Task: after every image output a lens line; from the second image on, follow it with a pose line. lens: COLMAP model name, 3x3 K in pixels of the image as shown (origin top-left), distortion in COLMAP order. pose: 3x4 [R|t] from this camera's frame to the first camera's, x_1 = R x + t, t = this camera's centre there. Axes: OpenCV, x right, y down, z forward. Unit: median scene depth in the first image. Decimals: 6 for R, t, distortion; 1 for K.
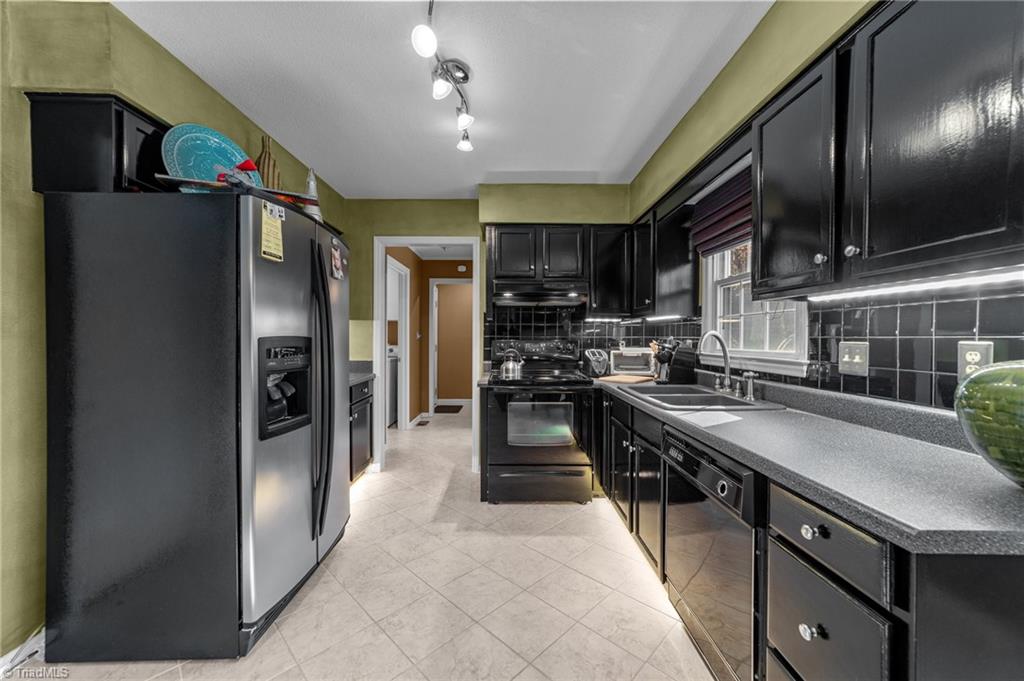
lens RADIAL K [[397.3, 0, 510.5], [0, 397.3, 341.1], [0, 0, 1]] dist [-0.003274, 0.002334]
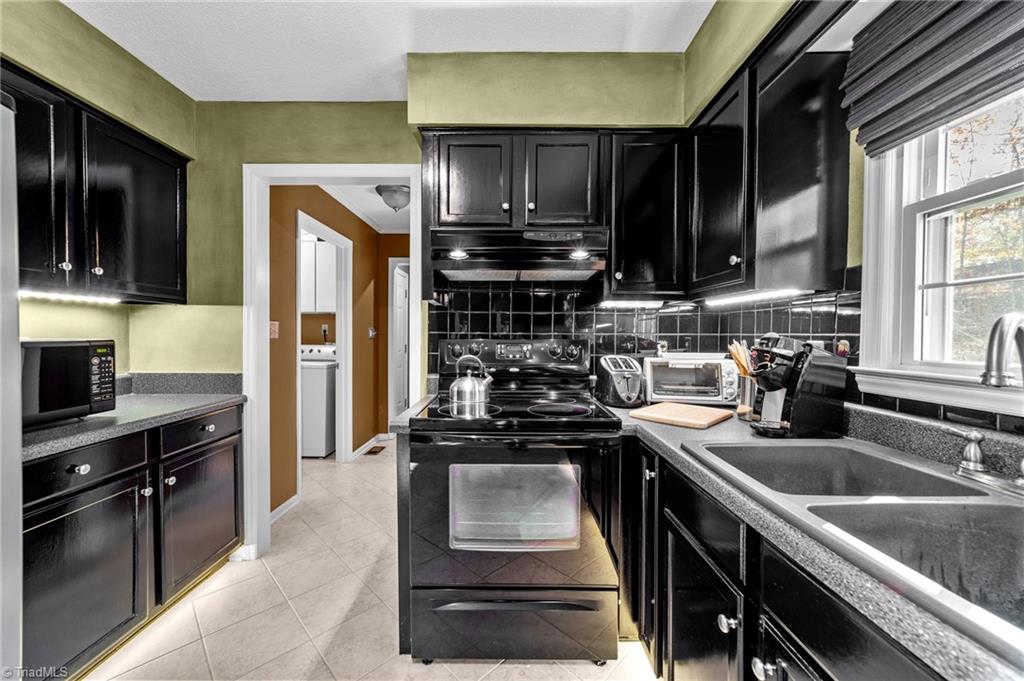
lens RADIAL K [[397.3, 0, 510.1], [0, 397.3, 340.7], [0, 0, 1]] dist [-0.003274, 0.002334]
pose [[0.999970, 0.001669, -0.007557, 0.063826], [-0.001649, 0.999995, 0.002727, -0.002116], [0.007561, -0.002714, 0.999968, 0.438748]]
